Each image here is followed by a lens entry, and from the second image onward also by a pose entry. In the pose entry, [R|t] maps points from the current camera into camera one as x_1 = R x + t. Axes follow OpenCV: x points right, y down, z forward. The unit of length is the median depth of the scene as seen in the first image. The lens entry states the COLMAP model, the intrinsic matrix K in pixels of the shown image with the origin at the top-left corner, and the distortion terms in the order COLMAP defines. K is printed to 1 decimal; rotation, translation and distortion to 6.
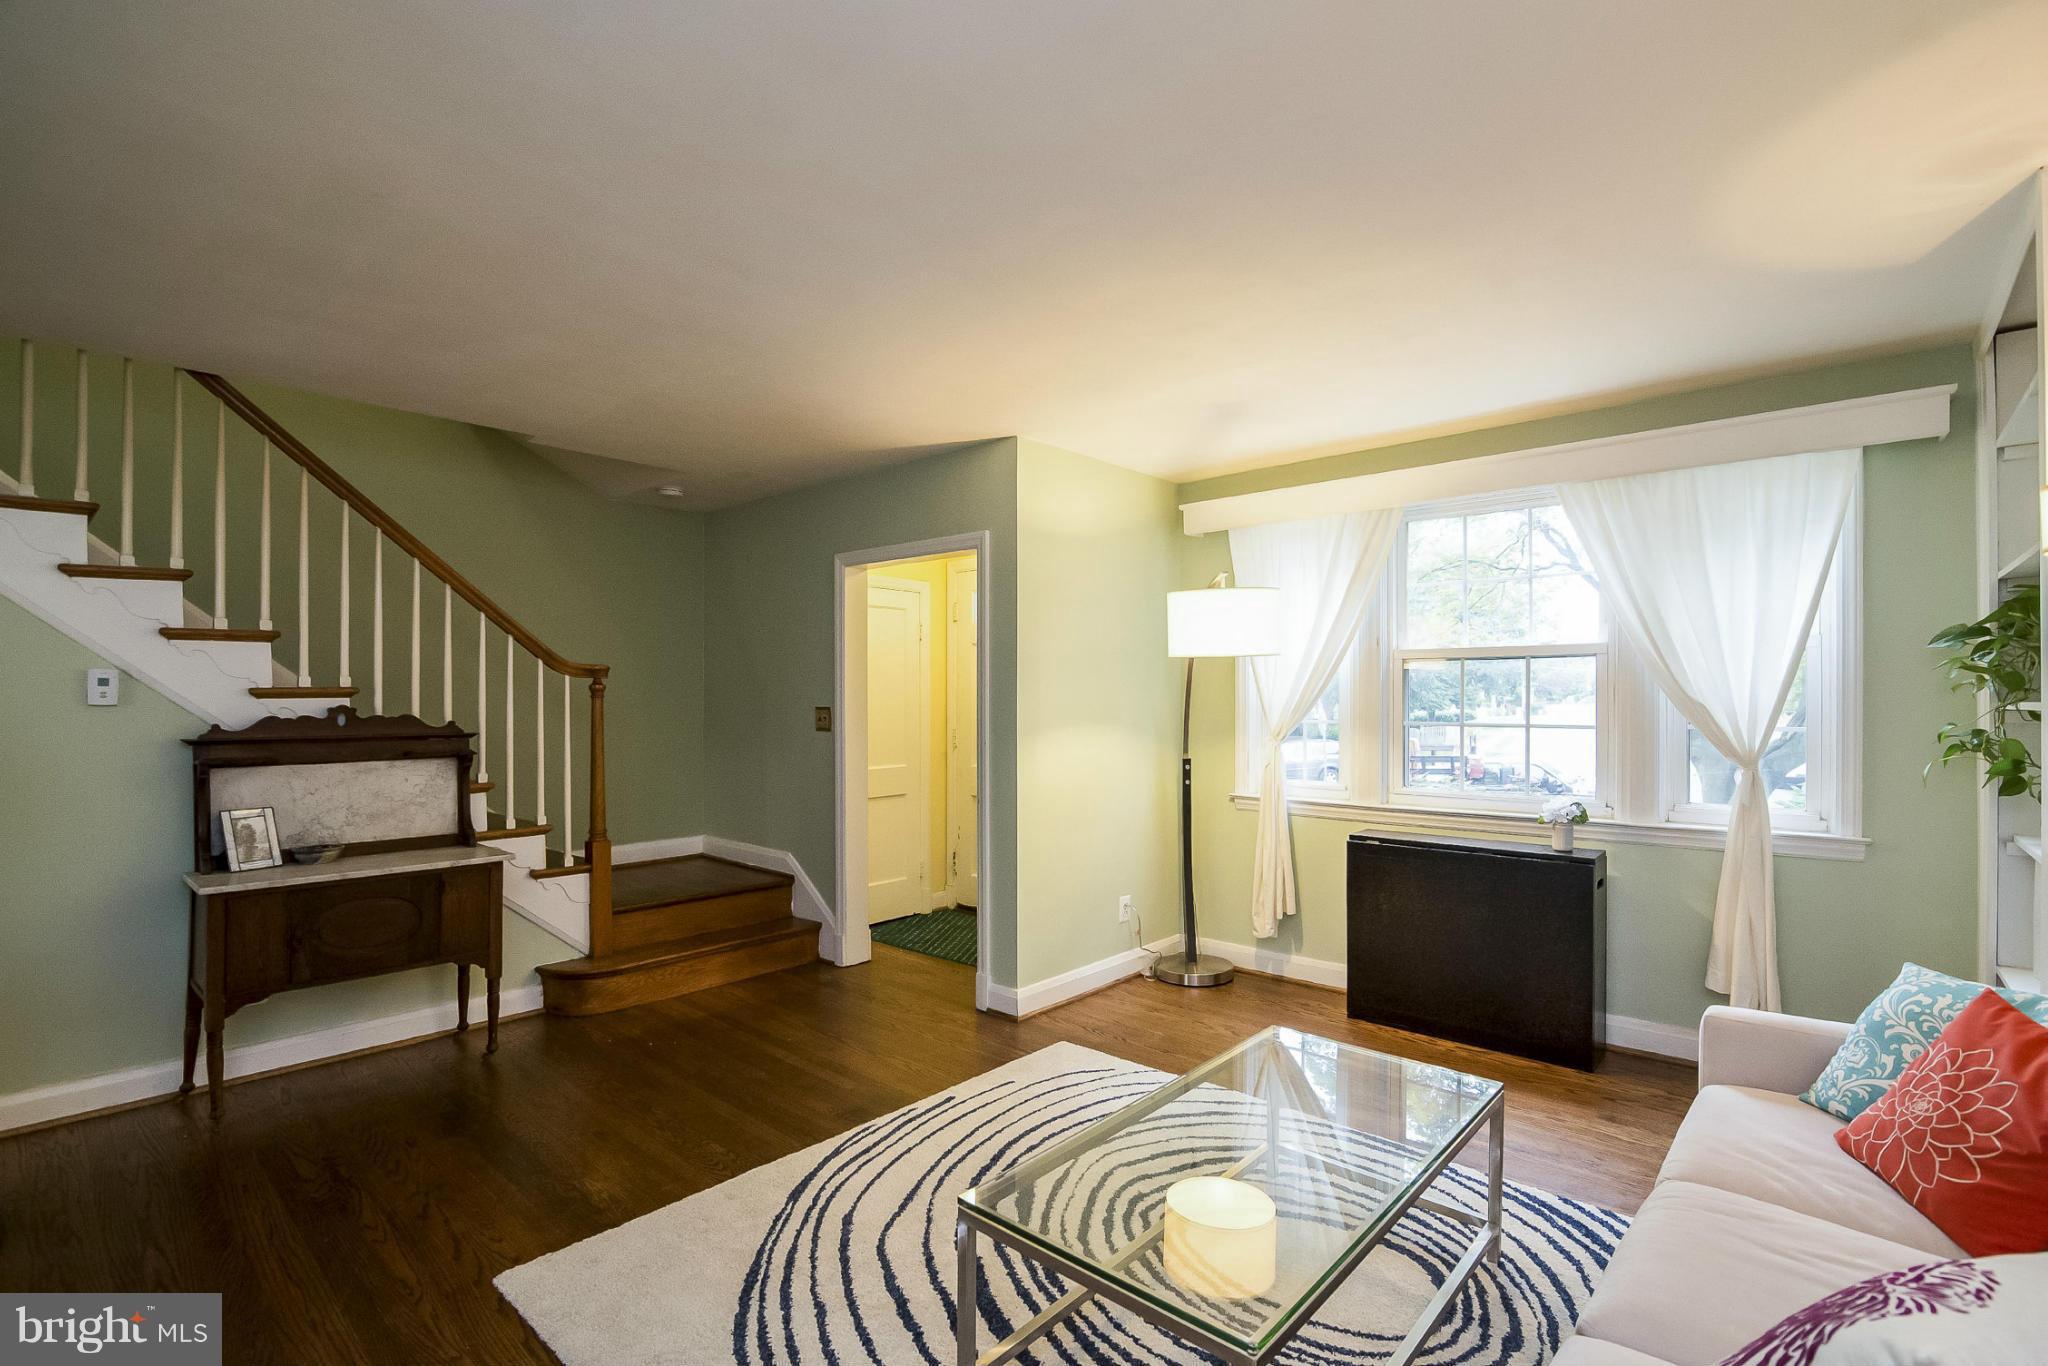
lens RADIAL K [[941.8, 0, 1028.1], [0, 941.8, 693.2], [0, 0, 1]] dist [-0.018702, 0.000064]
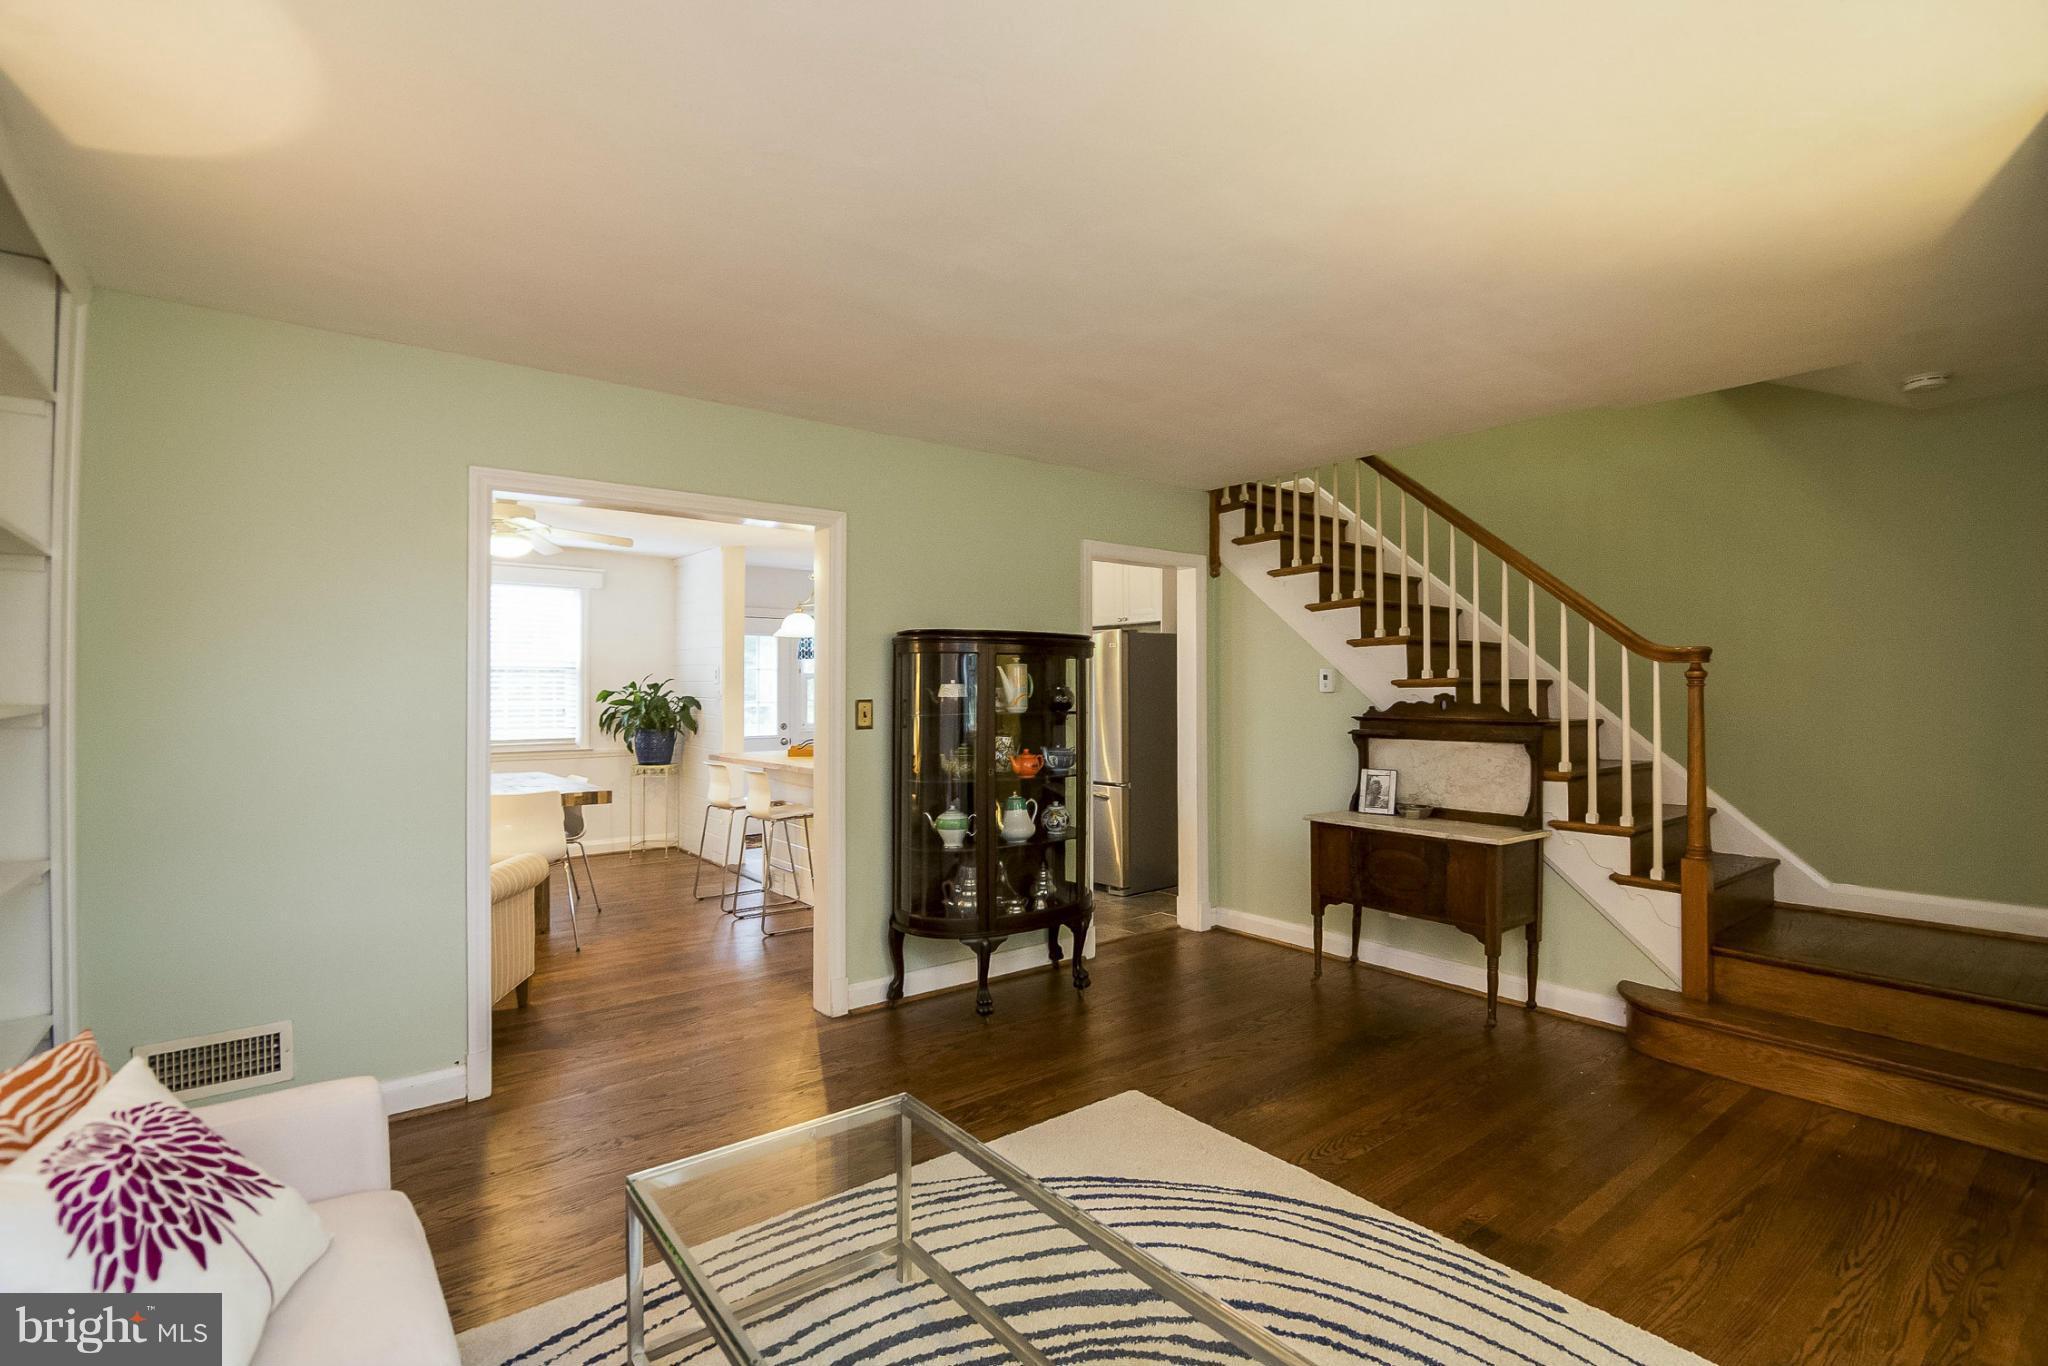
lens RADIAL K [[941.8, 0, 1033.6], [0, 941.8, 668.1], [0, 0, 1]] dist [-0.018702, 0.000064]
pose [[-0.170850, -0.019753, -0.985099, 0.607933], [0.004920, 0.999769, -0.020900, 0.003328], [0.985285, -0.008418, -0.170714, 0.747435]]
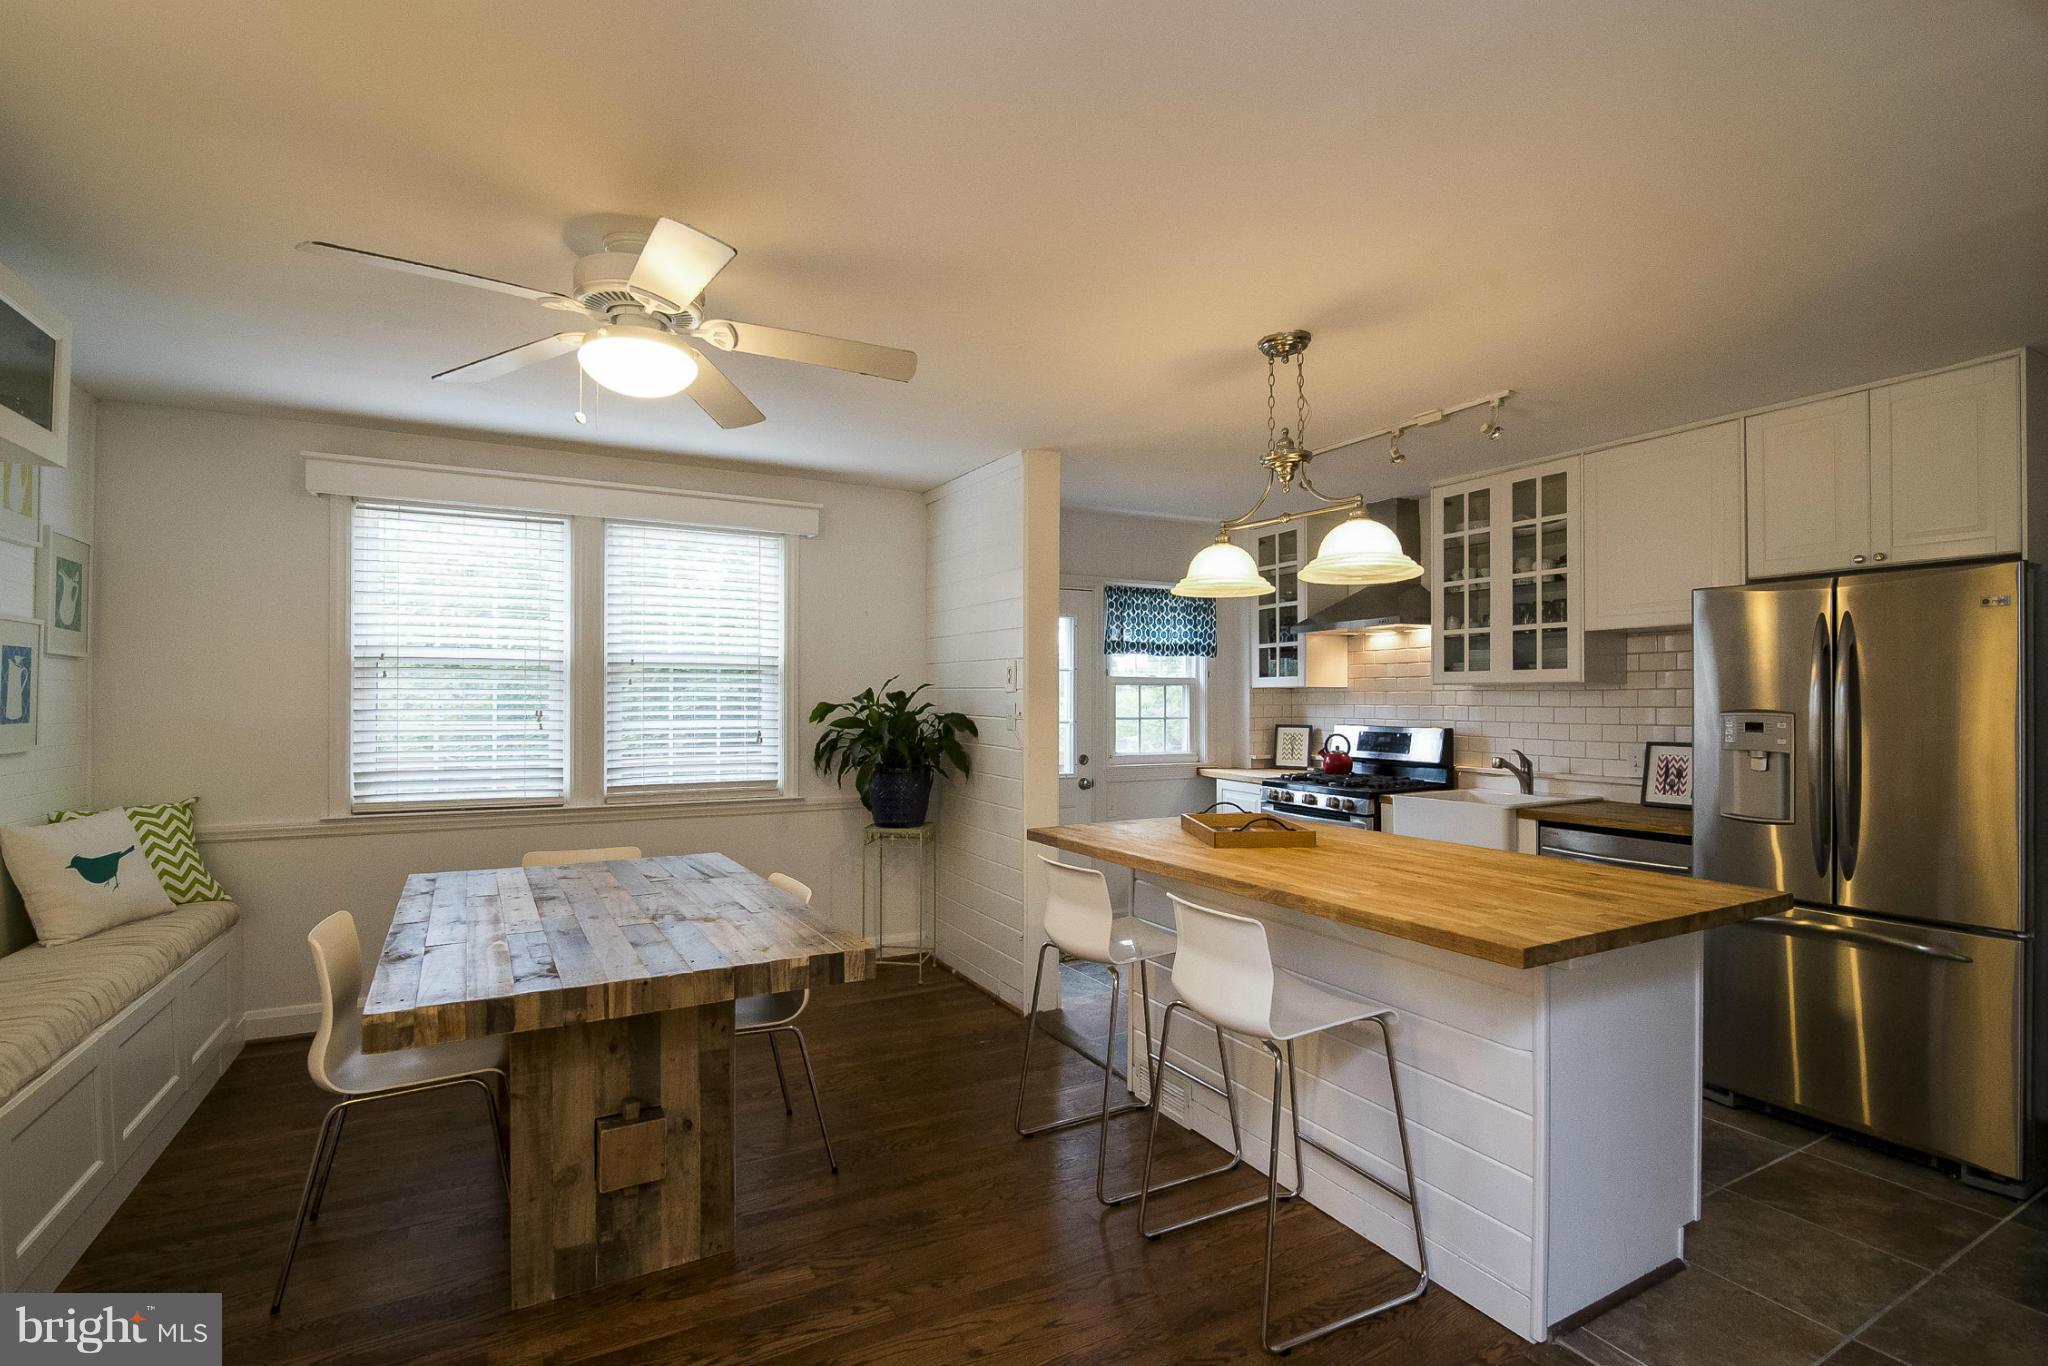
lens RADIAL K [[941.8, 0, 1028.7], [0, 941.8, 691.8], [0, 0, 1]] dist [-0.018702, 0.000064]
pose [[-0.340221, -0.004638, -0.940334, -0.281854], [0.003079, 0.999977, -0.006047, -0.002587], [0.940340, -0.004953, -0.340199, 0.071794]]
